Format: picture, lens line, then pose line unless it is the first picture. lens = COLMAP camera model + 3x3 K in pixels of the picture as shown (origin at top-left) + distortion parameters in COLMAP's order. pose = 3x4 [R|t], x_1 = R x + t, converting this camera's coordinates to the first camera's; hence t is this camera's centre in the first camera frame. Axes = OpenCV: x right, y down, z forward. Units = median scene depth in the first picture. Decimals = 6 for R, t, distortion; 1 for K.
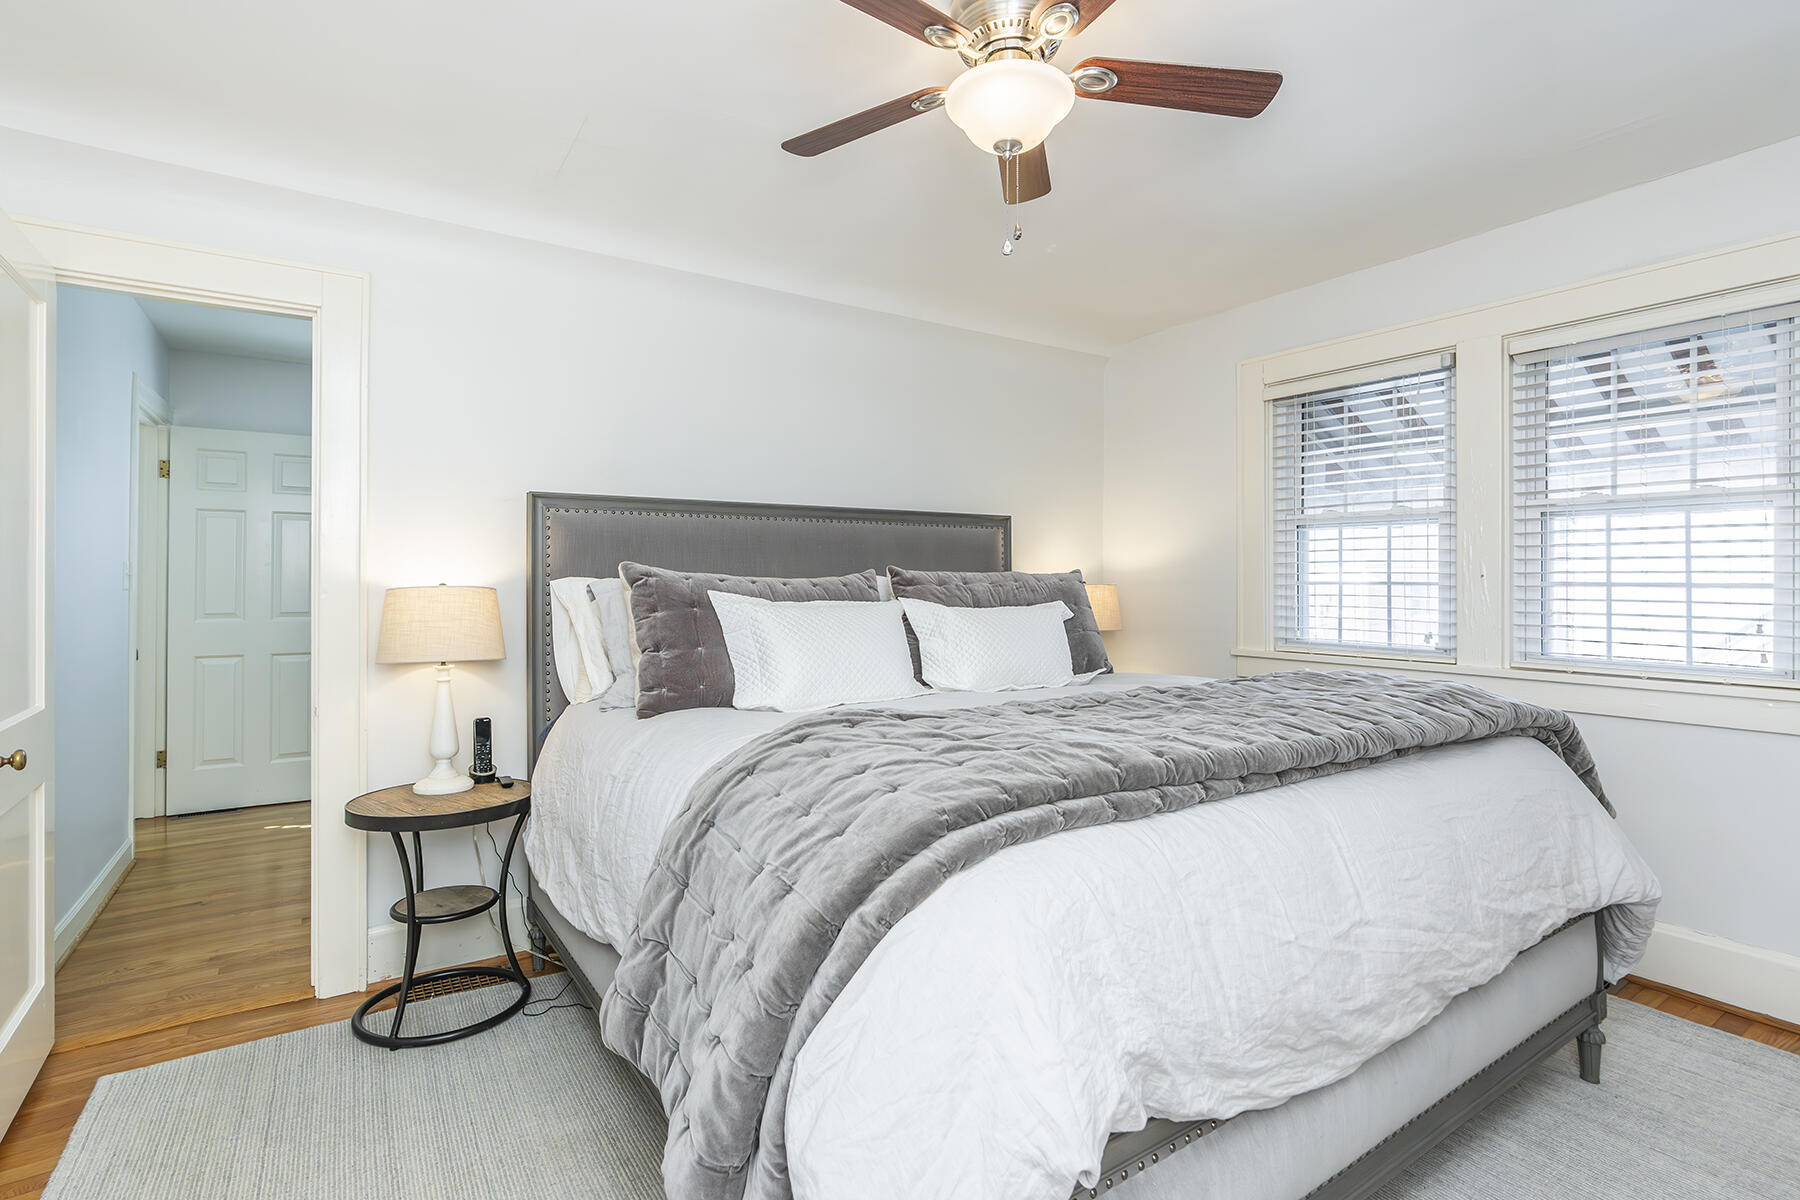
lens RADIAL K [[827.2, 0, 880.2], [0, 827.2, 561.0], [0, 0, 1]] dist [-0.001551, -0.000017]
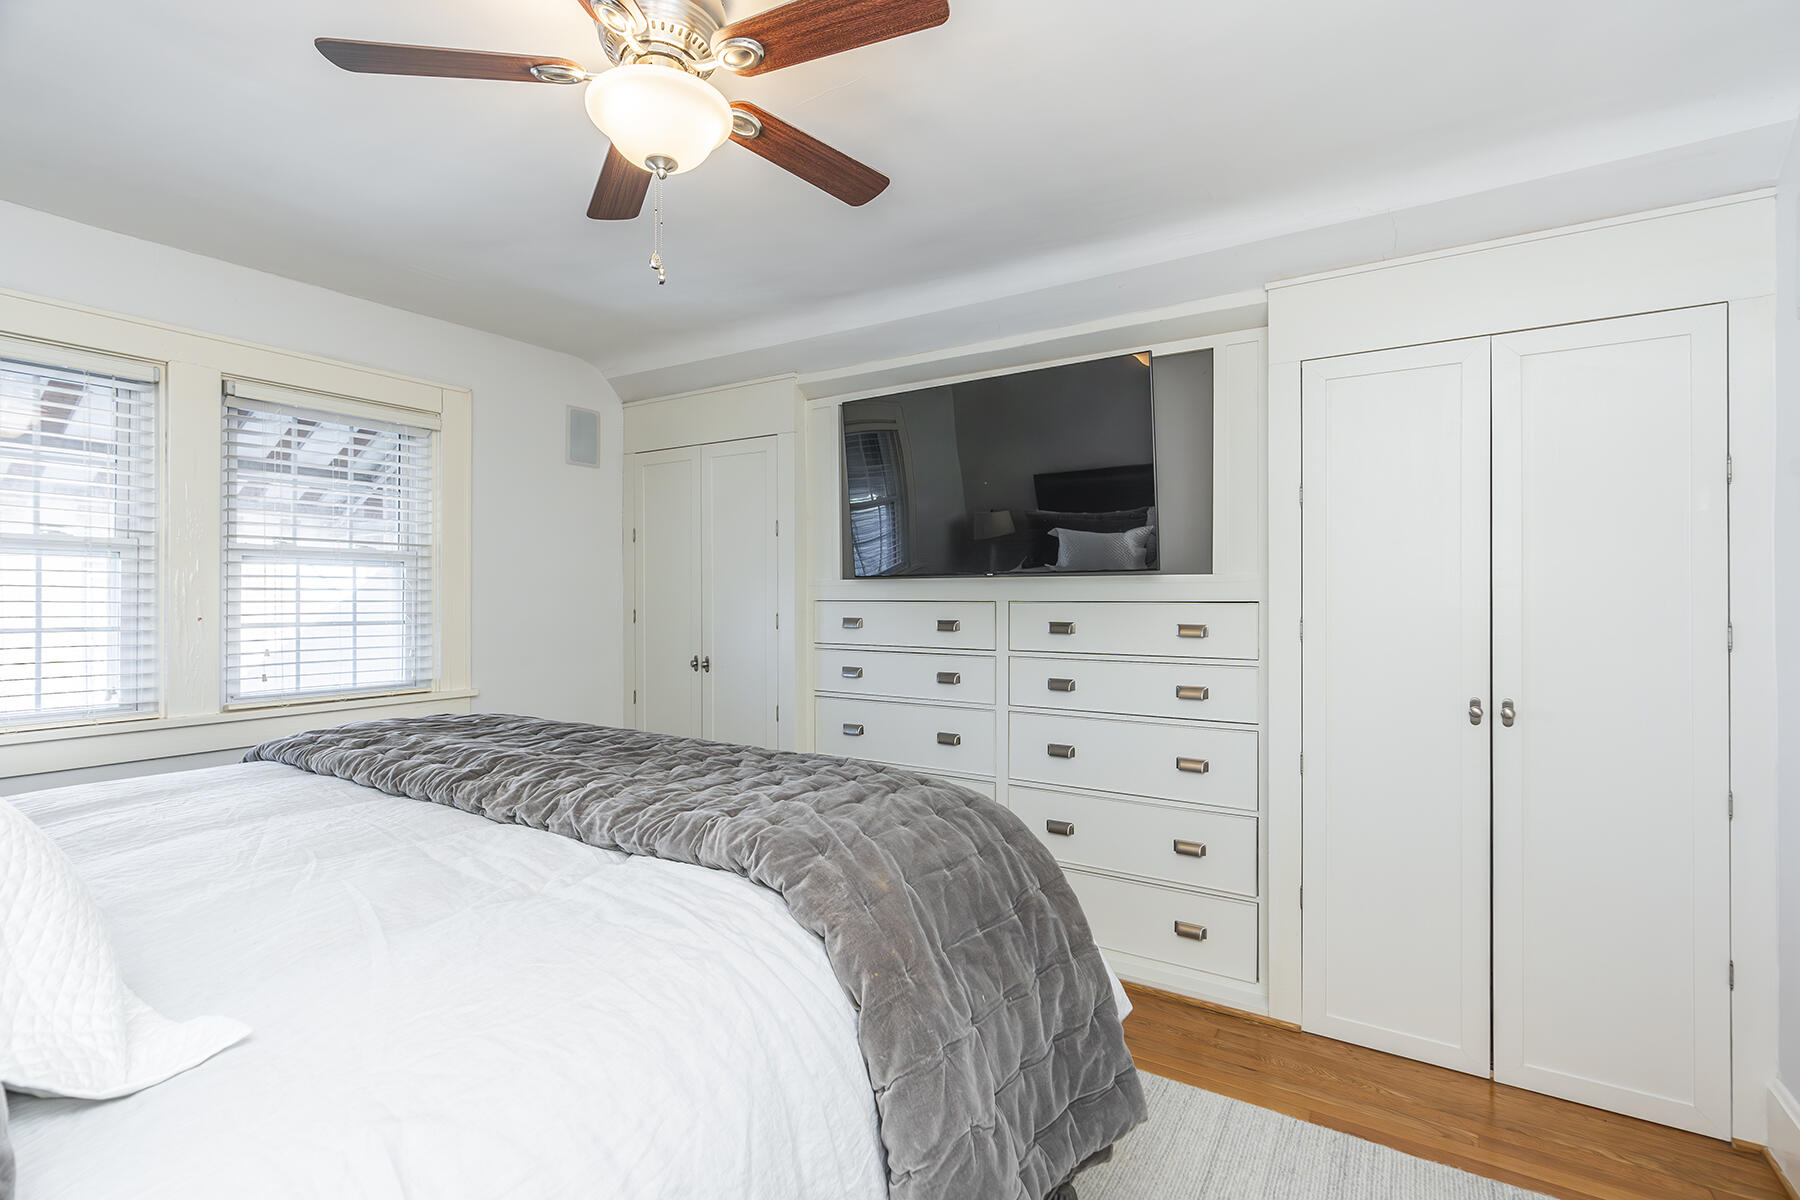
lens RADIAL K [[827.2, 0, 900.1], [0, 827.2, 606.5], [0, 0, 1]] dist [-0.001551, -0.000017]
pose [[-0.412654, 0.008243, 0.910851, -0.470828], [-0.001075, 0.999954, -0.009536, 0.012934], [-0.910887, -0.004914, -0.412626, 0.683029]]
